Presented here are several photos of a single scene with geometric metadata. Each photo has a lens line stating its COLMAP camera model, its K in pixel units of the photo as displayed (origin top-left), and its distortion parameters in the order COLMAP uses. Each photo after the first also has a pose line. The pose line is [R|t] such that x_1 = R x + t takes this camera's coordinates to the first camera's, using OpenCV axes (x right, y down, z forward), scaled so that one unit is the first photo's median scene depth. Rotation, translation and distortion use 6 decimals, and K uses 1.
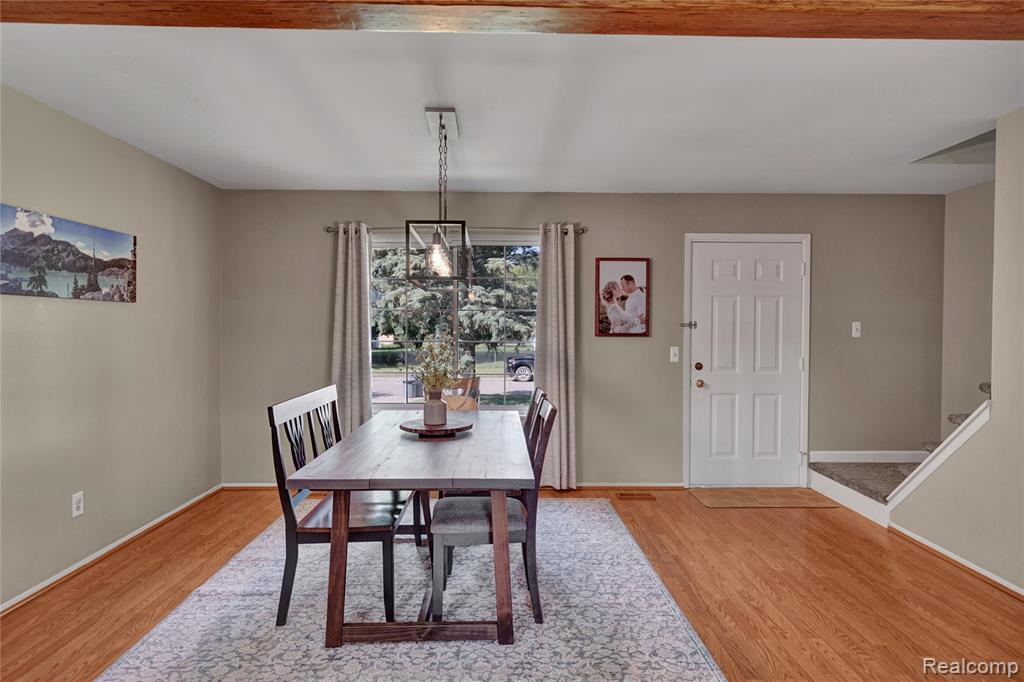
lens RADIAL K [[617.1, 0, 514.6], [0, 617.1, 337.5], [0, 0, 1]] dist [0.013909, 0.003216]
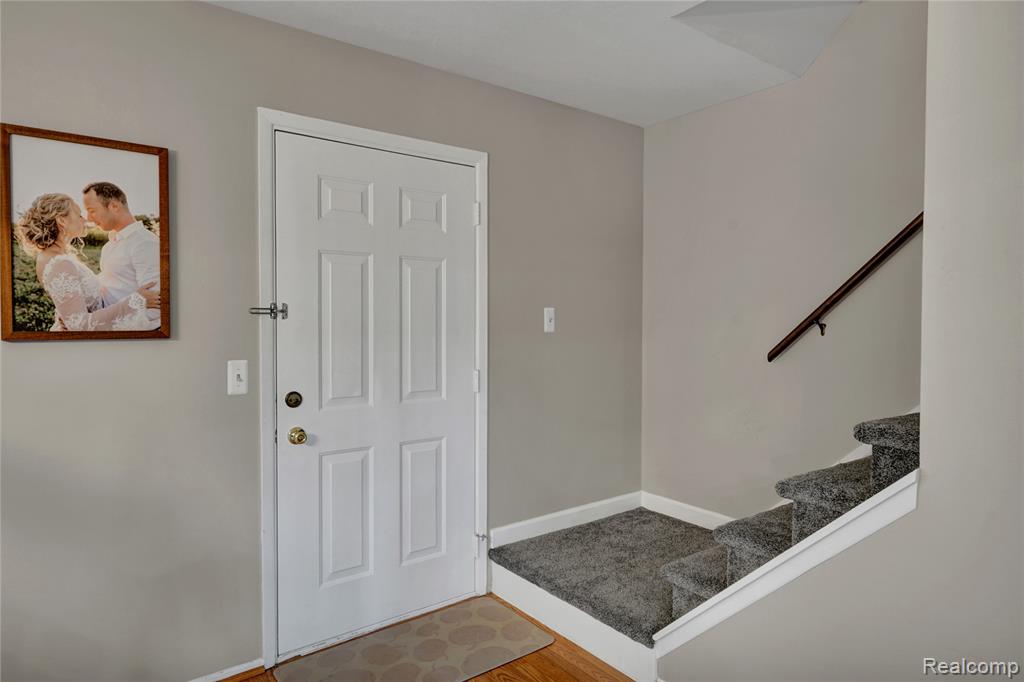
lens RADIAL K [[617.1, 0, 512.8], [0, 617.1, 336.7], [0, 0, 1]] dist [0.013909, 0.003216]
pose [[0.805834, -0.020214, 0.591797, 0.156061], [0.010888, 0.999754, 0.019322, -0.008124], [-0.592042, -0.009127, 0.805855, 0.525967]]
